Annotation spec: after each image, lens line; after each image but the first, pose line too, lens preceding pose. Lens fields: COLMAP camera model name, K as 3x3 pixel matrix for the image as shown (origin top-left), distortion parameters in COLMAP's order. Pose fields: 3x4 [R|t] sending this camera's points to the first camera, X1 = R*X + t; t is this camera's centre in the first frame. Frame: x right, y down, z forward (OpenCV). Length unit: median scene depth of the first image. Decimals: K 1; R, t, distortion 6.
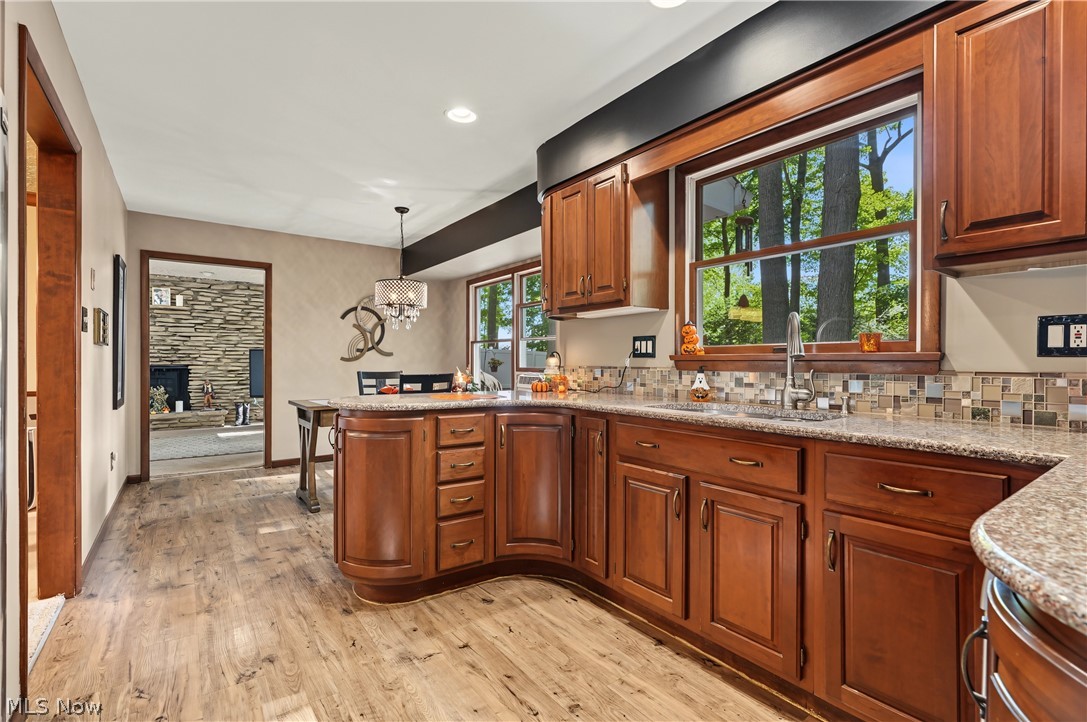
lens RADIAL K [[492.6, 0, 541.6], [0, 492.6, 361.5], [0, 0, 1]] dist [-0.010696, 0.004301]
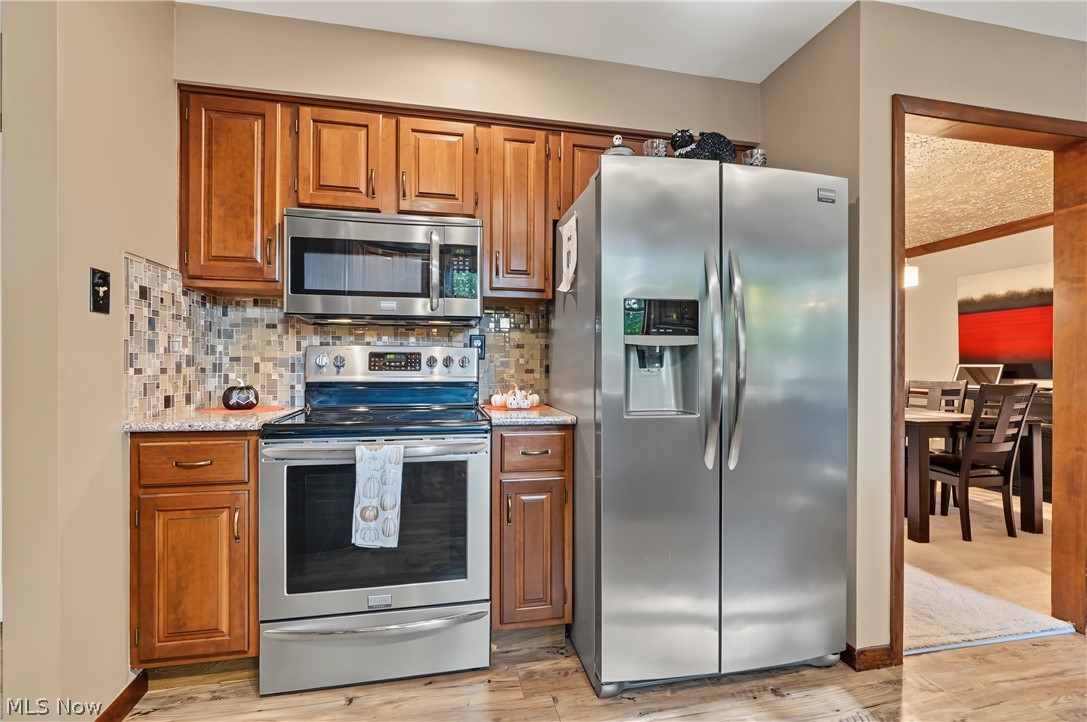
lens RADIAL K [[492.6, 0, 542.0], [0, 492.6, 365.4], [0, 0, 1]] dist [-0.010696, 0.004301]
pose [[-0.414264, -0.007956, -0.910122, 0.279523], [-0.005808, 0.999965, -0.006098, 0.001084], [0.910138, 0.002759, -0.414295, 0.476737]]
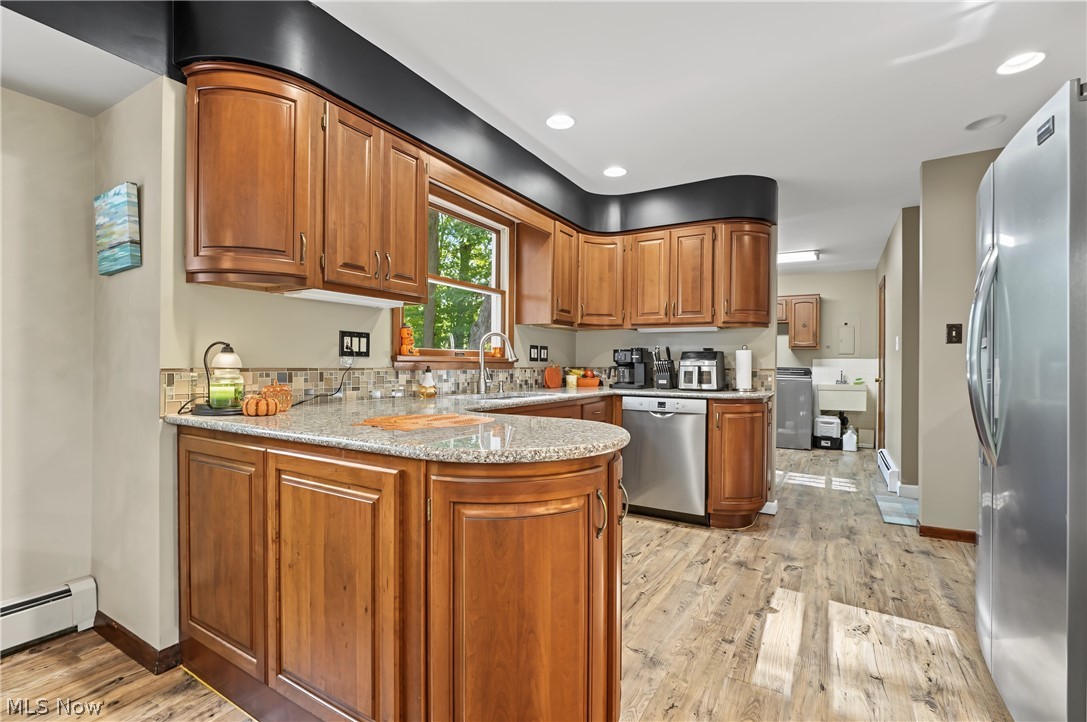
lens RADIAL K [[492.6, 0, 550.7], [0, 492.6, 366.6], [0, 0, 1]] dist [-0.010696, 0.004301]
pose [[-0.400044, -0.011950, 0.916418, -0.905598], [-0.009962, 0.999913, 0.008690, -0.002234], [-0.916442, -0.005653, -0.400128, 1.309414]]
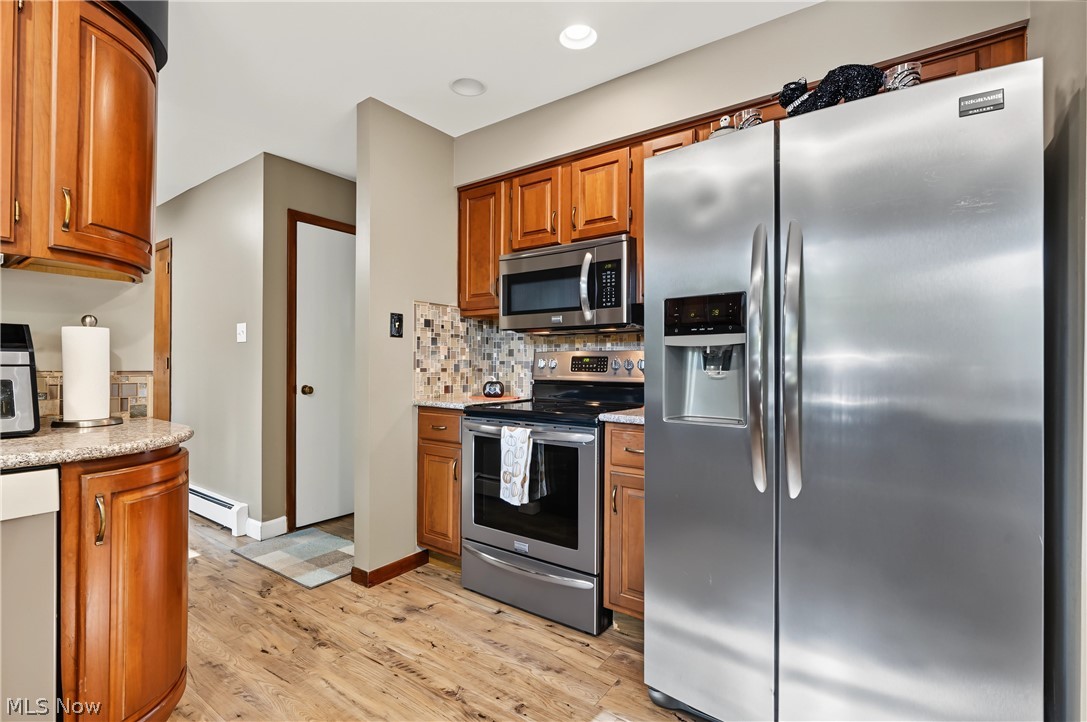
lens RADIAL K [[492.6, 0, 538.7], [0, 492.6, 364.3], [0, 0, 1]] dist [-0.010696, 0.004301]
pose [[-0.952500, -0.014680, -0.304185, -0.037658], [-0.013310, 0.999890, -0.006578, -0.001315], [0.304248, -0.002217, -0.952590, 0.896500]]
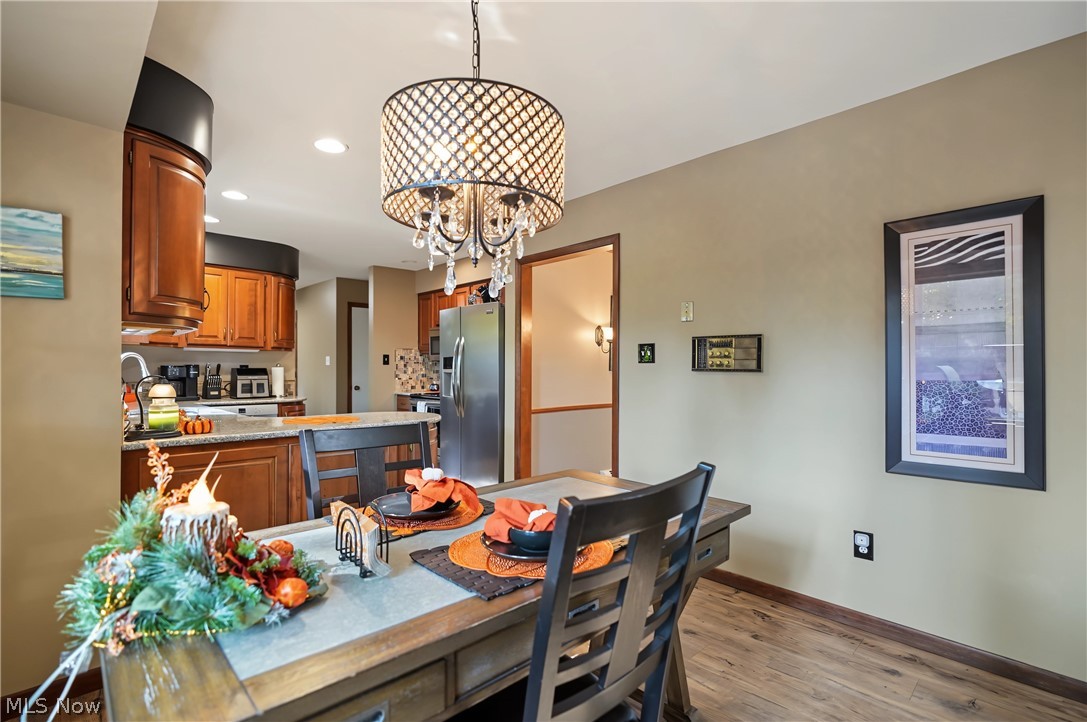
lens RADIAL K [[491.2, 0, 534.8], [0, 491.2, 368.5], [0, 0, 1]] dist [-0.001193, -0.000039]
pose [[-0.991987, -0.008114, -0.126082, -0.548819], [-0.007646, 0.999962, -0.004197, -0.043781], [0.126112, -0.003199, -0.992011, 2.485596]]
